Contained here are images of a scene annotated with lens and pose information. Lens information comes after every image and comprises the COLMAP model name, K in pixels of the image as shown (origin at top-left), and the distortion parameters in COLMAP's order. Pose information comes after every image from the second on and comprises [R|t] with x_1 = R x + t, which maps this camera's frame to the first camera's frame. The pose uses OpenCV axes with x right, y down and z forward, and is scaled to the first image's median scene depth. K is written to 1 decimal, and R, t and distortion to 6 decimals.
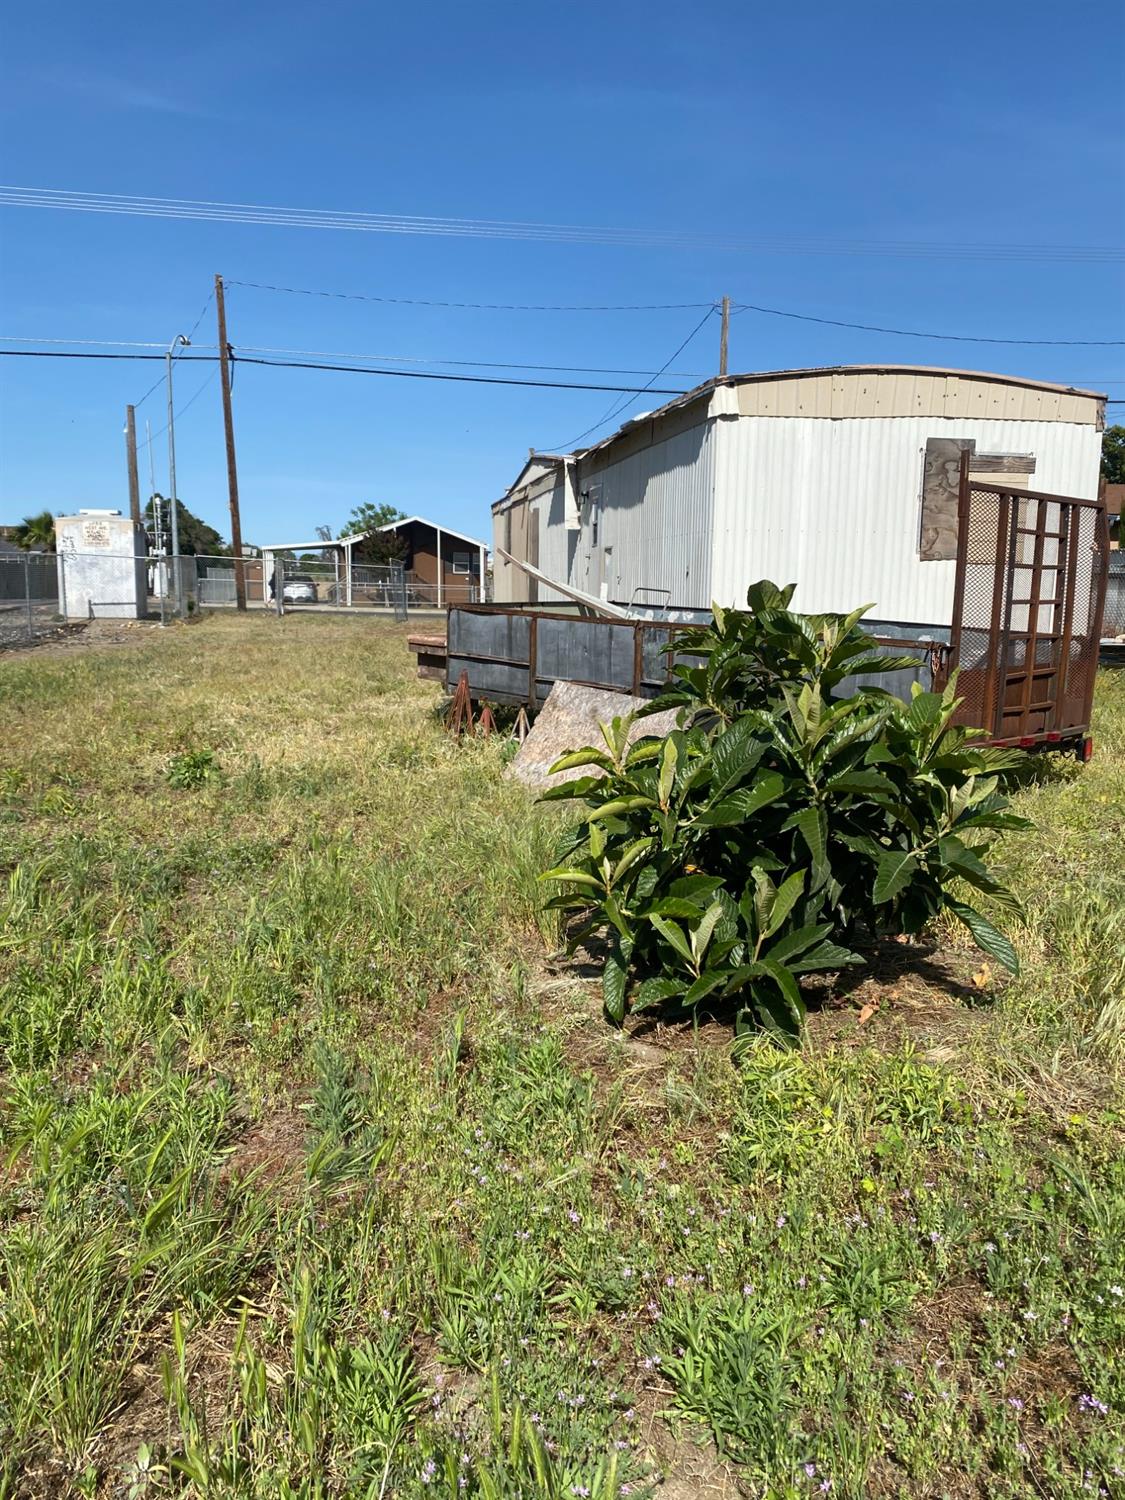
lens RADIAL K [[1141.8, 0, 563.7], [0, 1141.8, 752.4], [0, 0, 1]] dist [0.015558, 0.000225]
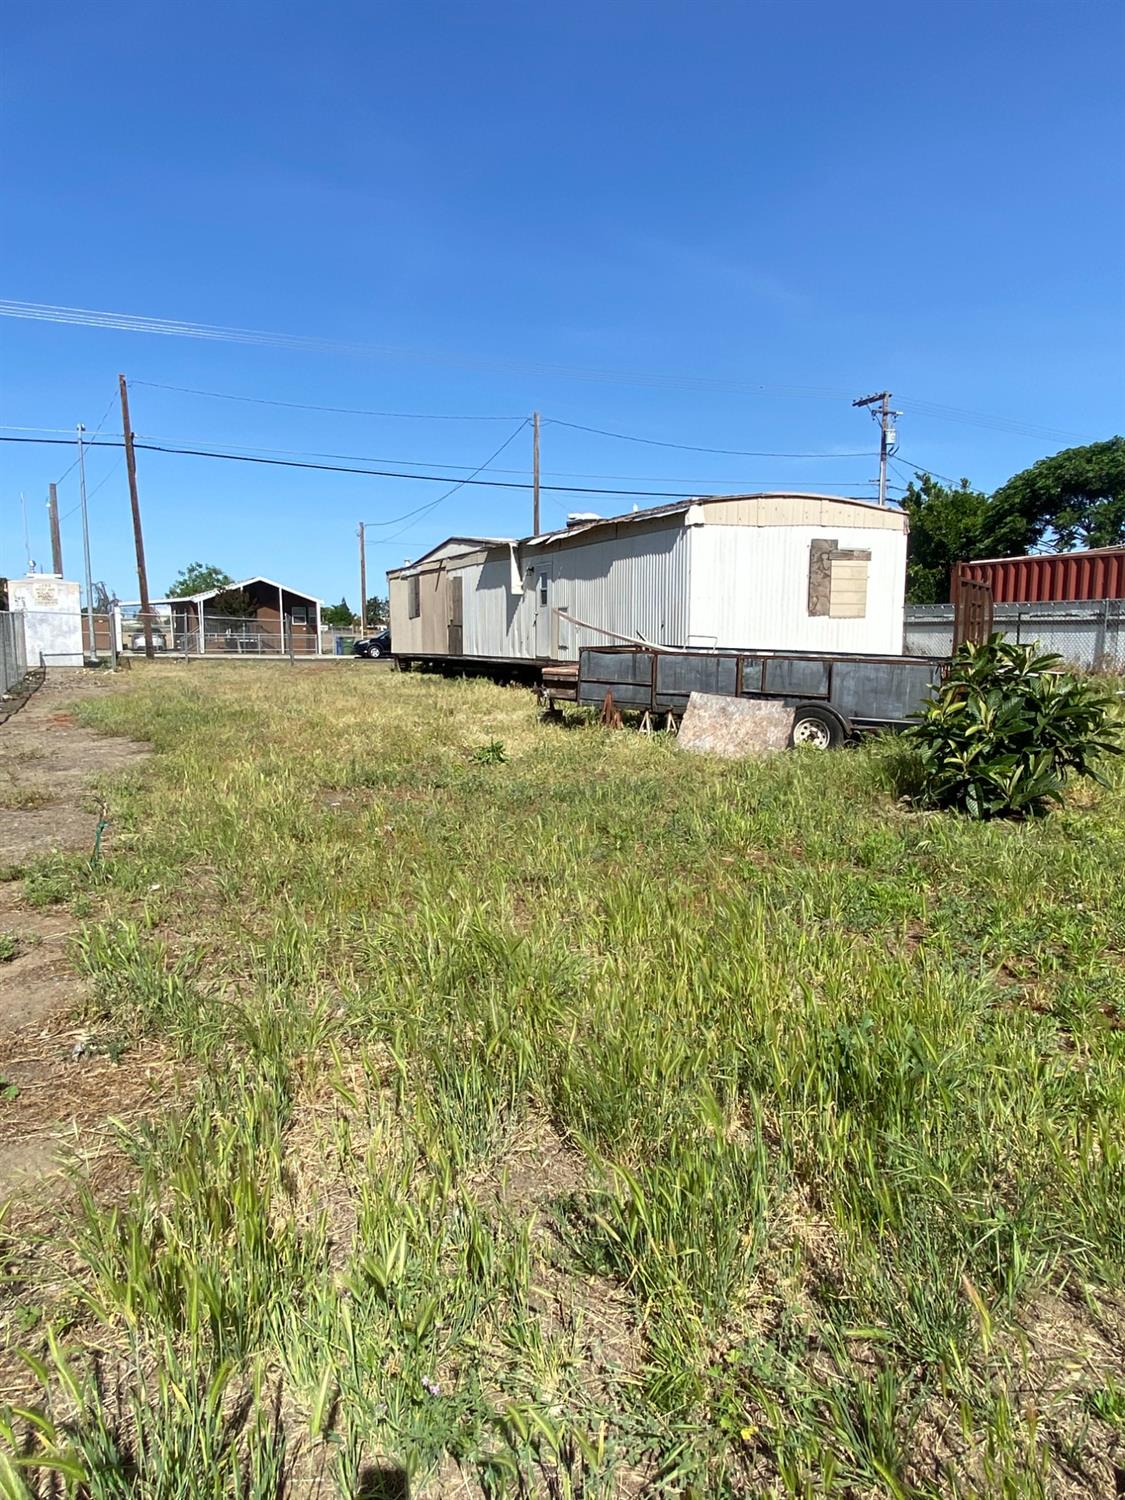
lens RADIAL K [[953.7, 0, 559.9], [0, 953.7, 750.2], [0, 0, 1]] dist [0.044228, -0.000063]
pose [[0.974722, -0.039540, 0.219896, -0.160259], [0.044459, 0.998859, -0.017465, 0.012212], [-0.218954, 0.026800, 0.975367, -0.102437]]
